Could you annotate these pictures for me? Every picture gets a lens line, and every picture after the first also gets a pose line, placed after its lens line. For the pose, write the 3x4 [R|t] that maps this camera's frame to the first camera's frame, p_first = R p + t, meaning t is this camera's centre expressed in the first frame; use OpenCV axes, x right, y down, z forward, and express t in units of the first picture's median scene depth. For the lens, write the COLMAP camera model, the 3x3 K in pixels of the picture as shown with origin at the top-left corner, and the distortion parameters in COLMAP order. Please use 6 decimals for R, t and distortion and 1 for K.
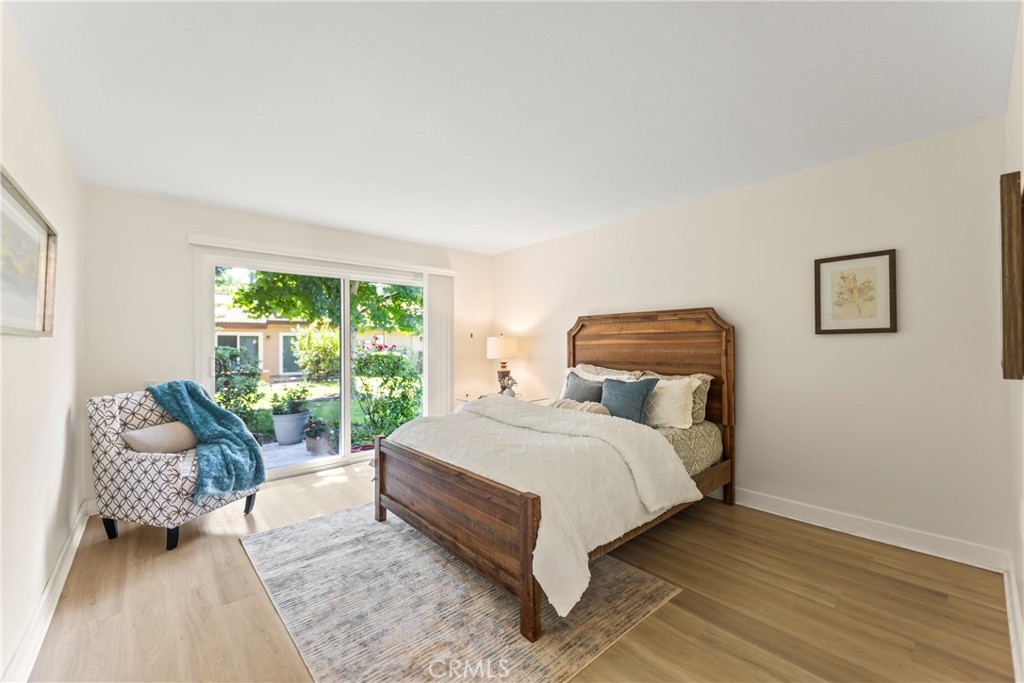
lens RADIAL K [[420.9, 0, 509.7], [0, 420.9, 341.1], [0, 0, 1]] dist [0.017400, -0.003568]
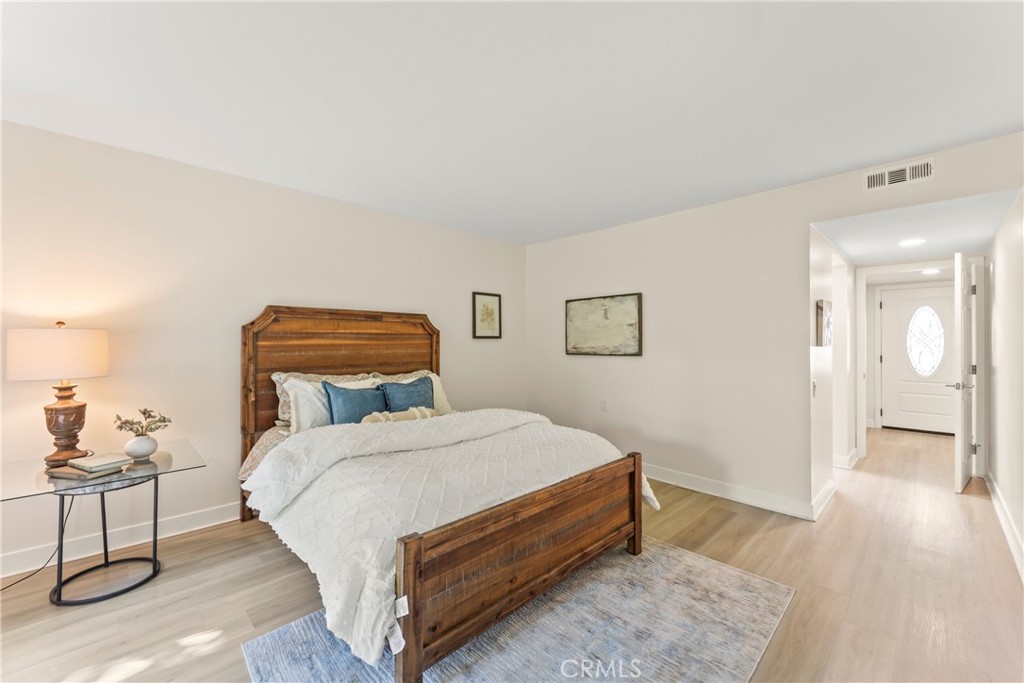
lens RADIAL K [[420.9, 0, 509.6], [0, 420.9, 341.0], [0, 0, 1]] dist [0.017400, -0.003568]
pose [[-0.088361, 0.006047, 0.996070, -0.689254], [-0.010796, 0.999917, -0.007028, 0.002033], [-0.996030, -0.011375, -0.088288, 0.805774]]
